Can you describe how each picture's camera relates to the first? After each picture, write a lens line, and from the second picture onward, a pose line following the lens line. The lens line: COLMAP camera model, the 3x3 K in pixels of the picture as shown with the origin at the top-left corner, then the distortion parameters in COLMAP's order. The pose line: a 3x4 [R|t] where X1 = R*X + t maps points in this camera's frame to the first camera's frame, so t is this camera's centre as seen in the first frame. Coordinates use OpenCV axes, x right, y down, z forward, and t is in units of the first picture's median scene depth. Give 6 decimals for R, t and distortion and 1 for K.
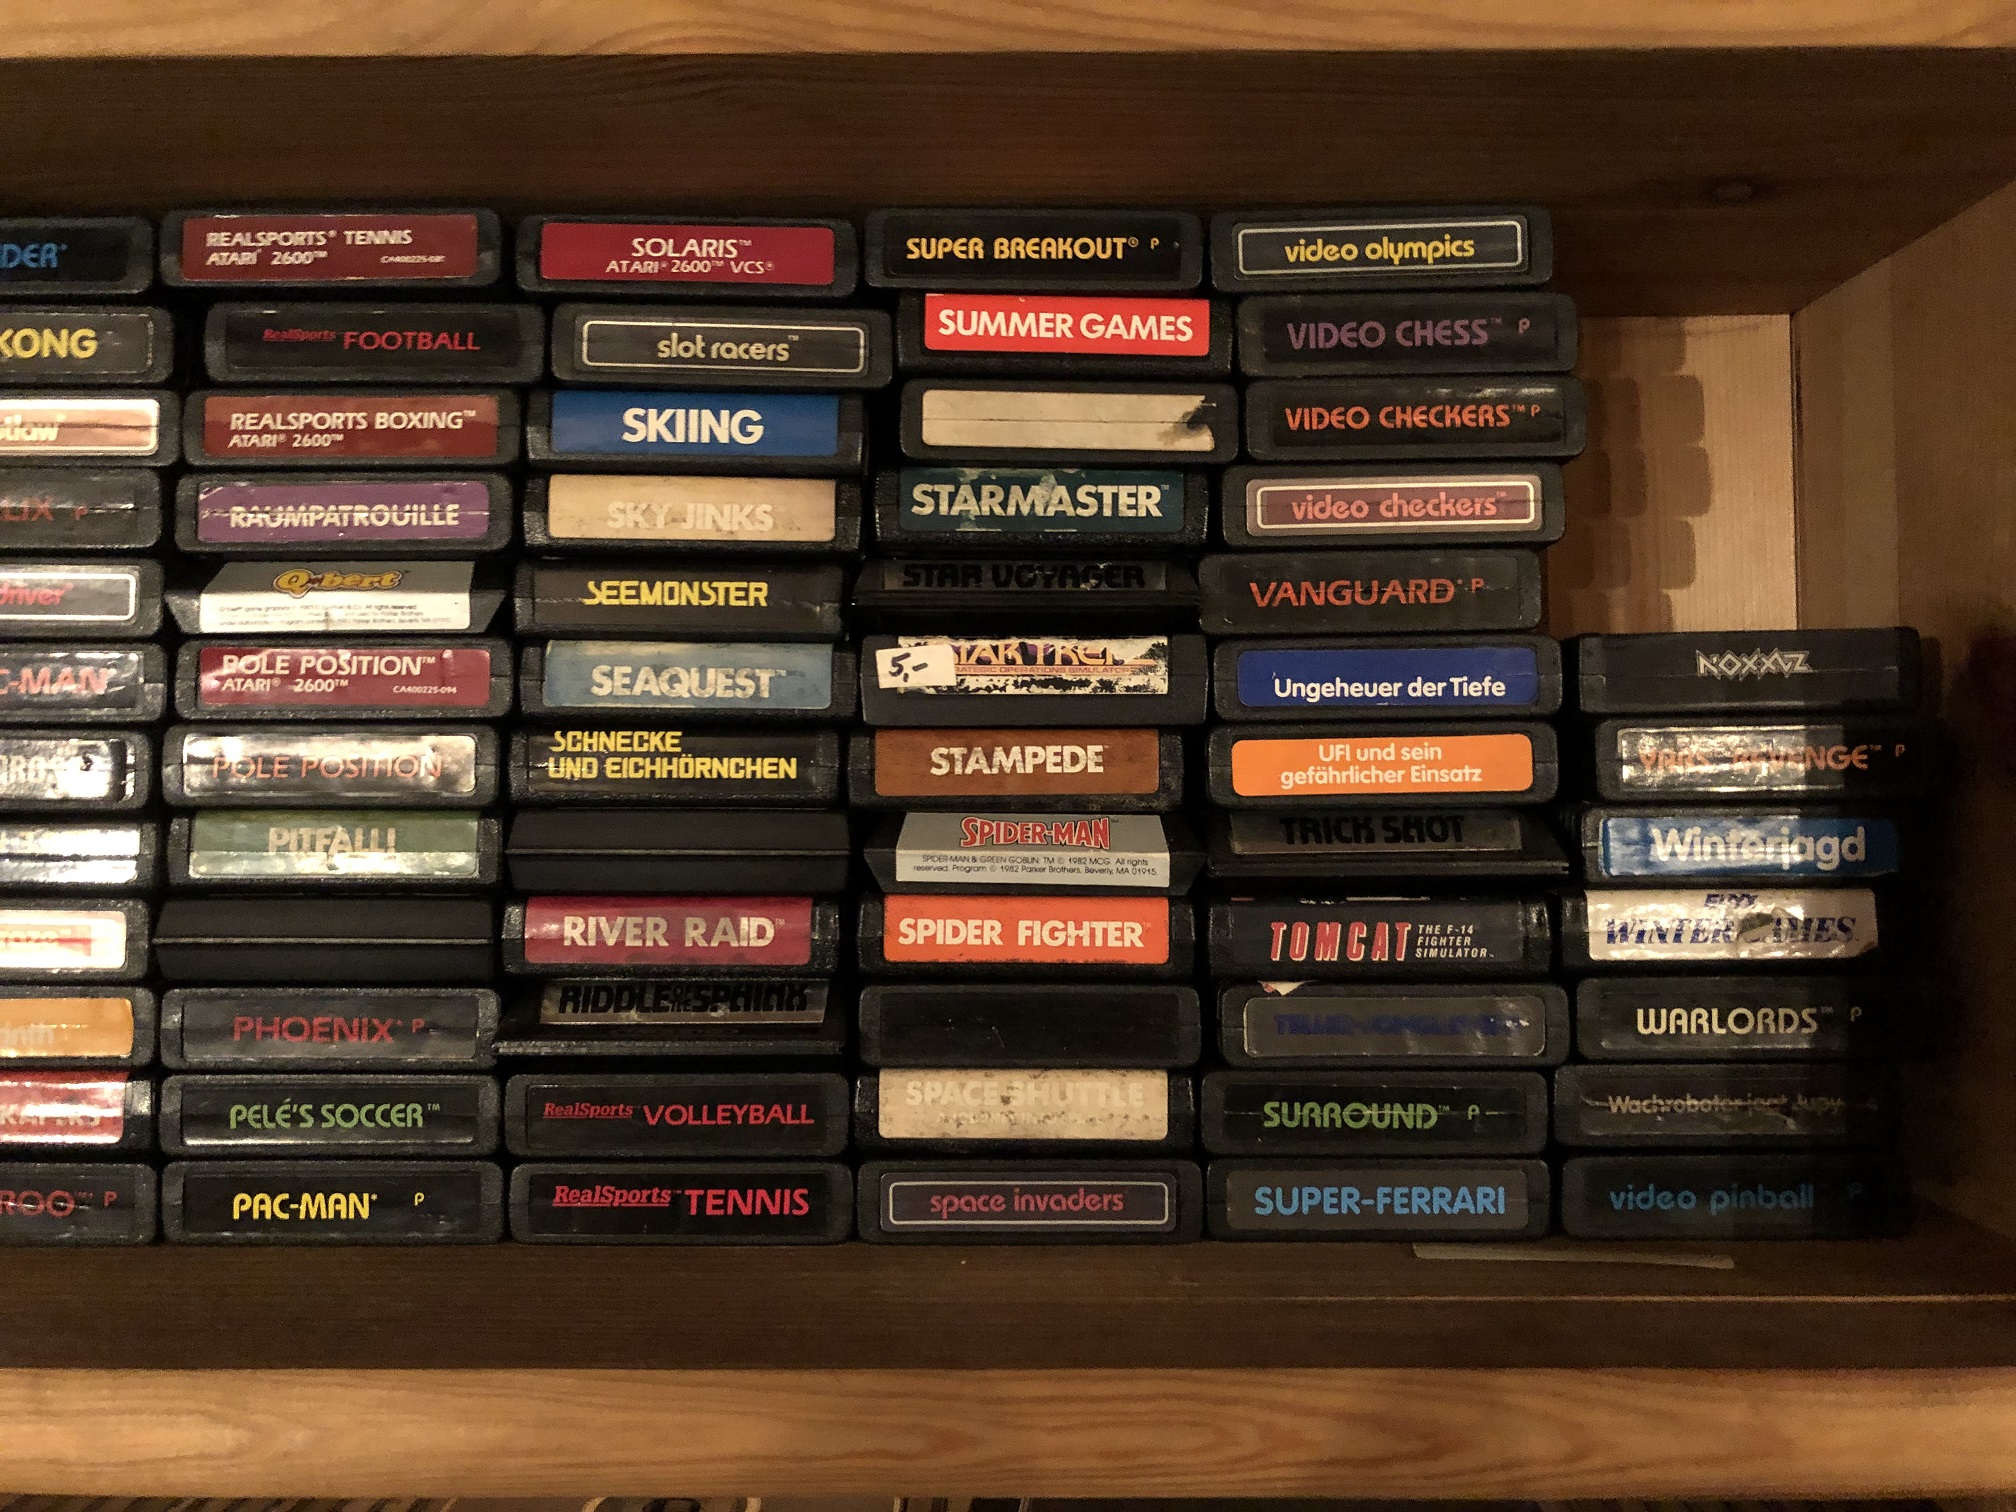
lens RADIAL K [[1754.0, 0, 1009.8], [0, 1754.0, 755.8], [0, 0, 1]] dist [-0.019712, 0.037581]
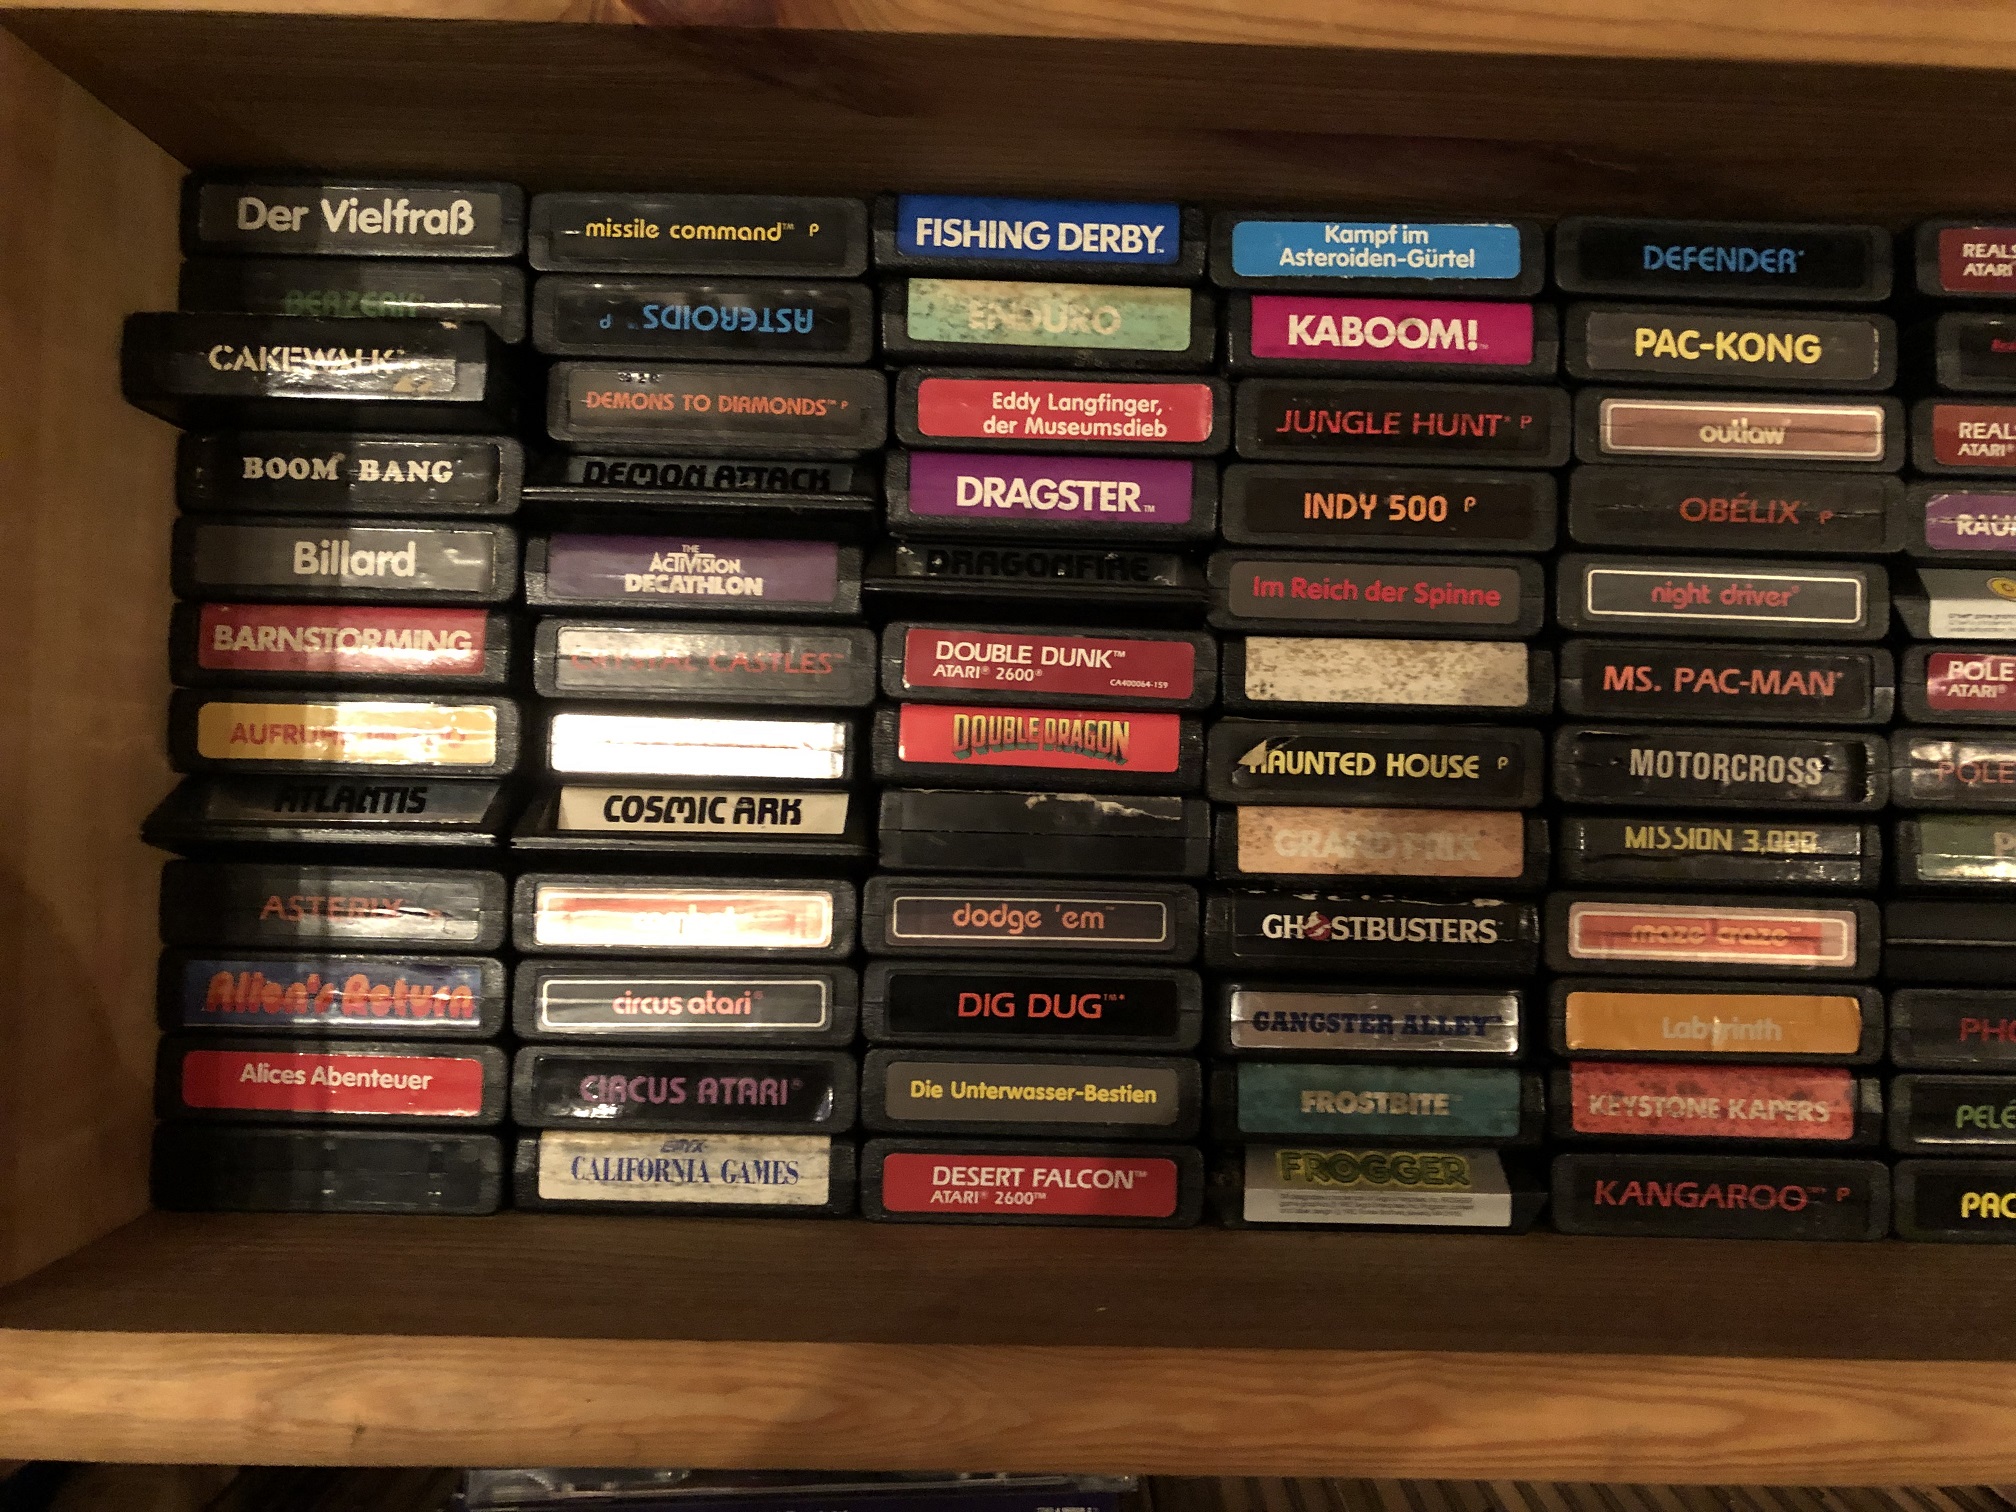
lens RADIAL K [[1754.0, 0, 1007.6], [0, 1754.0, 753.2], [0, 0, 1]] dist [-0.019712, 0.037581]
pose [[0.999491, 0.026341, 0.018020, -1.011714], [-0.026395, 0.999648, 0.002733, 0.007656], [-0.017942, -0.003207, 0.999834, -0.003628]]
